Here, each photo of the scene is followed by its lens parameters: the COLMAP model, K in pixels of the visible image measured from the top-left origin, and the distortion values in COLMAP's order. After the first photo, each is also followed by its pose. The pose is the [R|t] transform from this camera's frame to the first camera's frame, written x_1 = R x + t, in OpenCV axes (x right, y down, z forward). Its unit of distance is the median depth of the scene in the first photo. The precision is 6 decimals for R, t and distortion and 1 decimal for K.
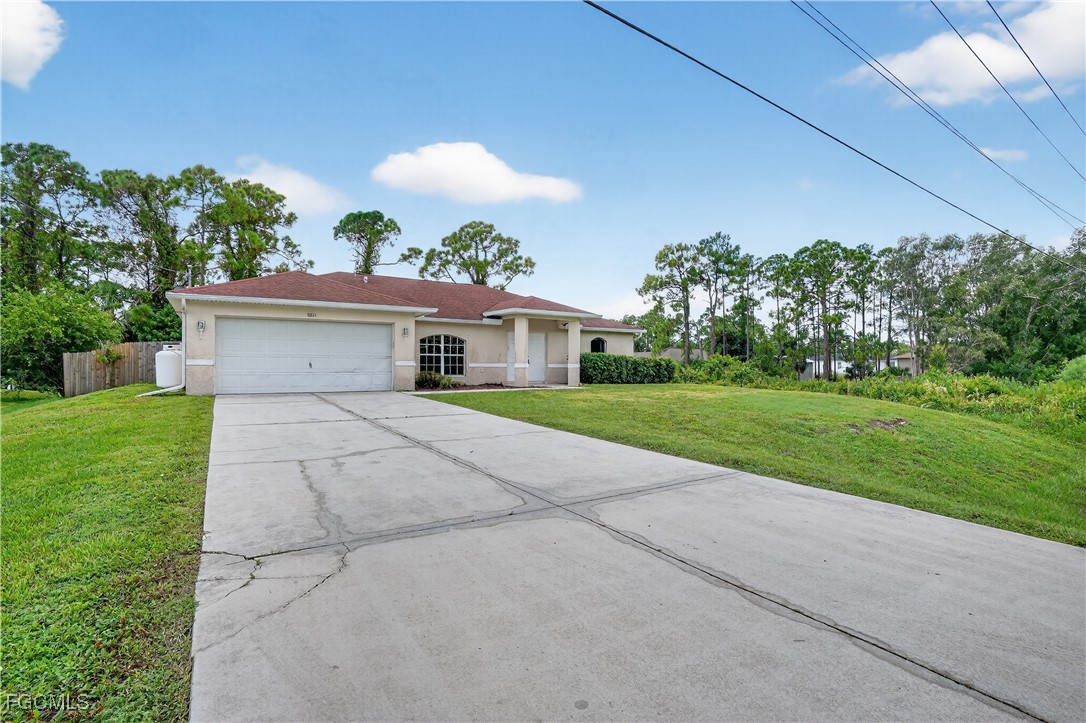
lens RADIAL K [[515.6, 0, 543.0], [0, 515.6, 361.5], [0, 0, 1]] dist [-0.046413, 0.022167]
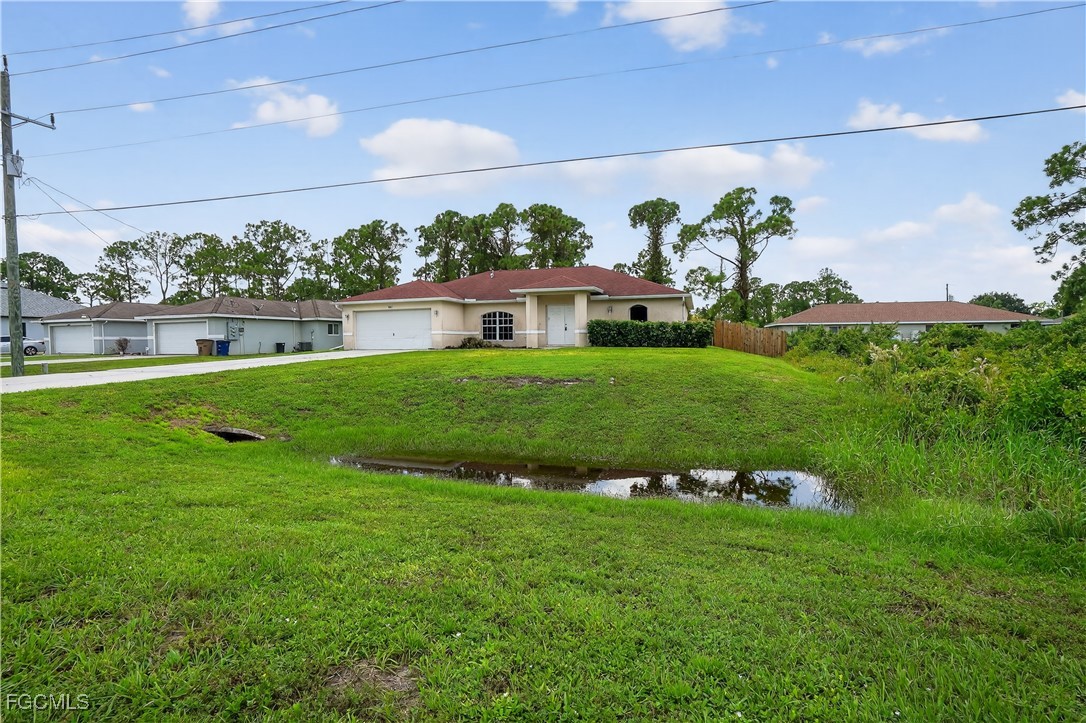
lens RADIAL K [[504.9, 0, 539.3], [0, 504.9, 360.6], [0, 0, 1]] dist [-0.065891, 0.027856]
pose [[0.633300, 0.023243, -0.773557, 0.940980], [0.021300, 0.998647, 0.047445, 0.019439], [0.773613, -0.046524, 0.631948, 0.196756]]
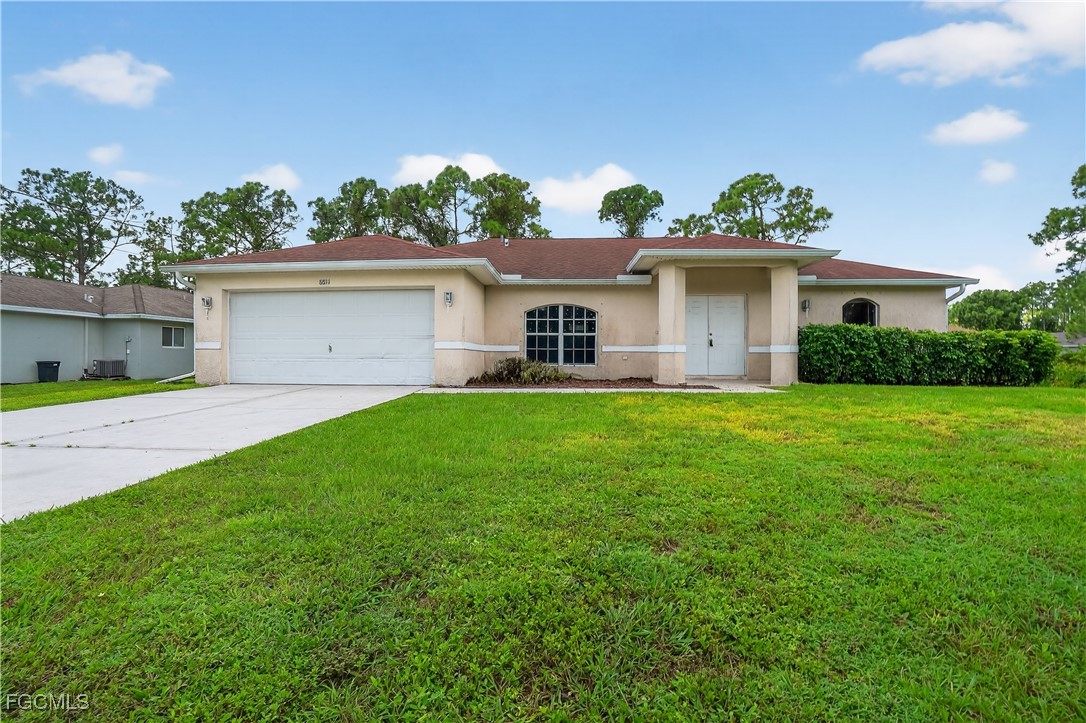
lens RADIAL K [[504.9, 0, 539.3], [0, 504.9, 360.6], [0, 0, 1]] dist [-0.065891, 0.027856]
pose [[0.800006, 0.004195, -0.599977, 0.176824], [0.006531, 0.999855, 0.015700, 0.011190], [0.599956, -0.016479, 0.799863, 0.440919]]
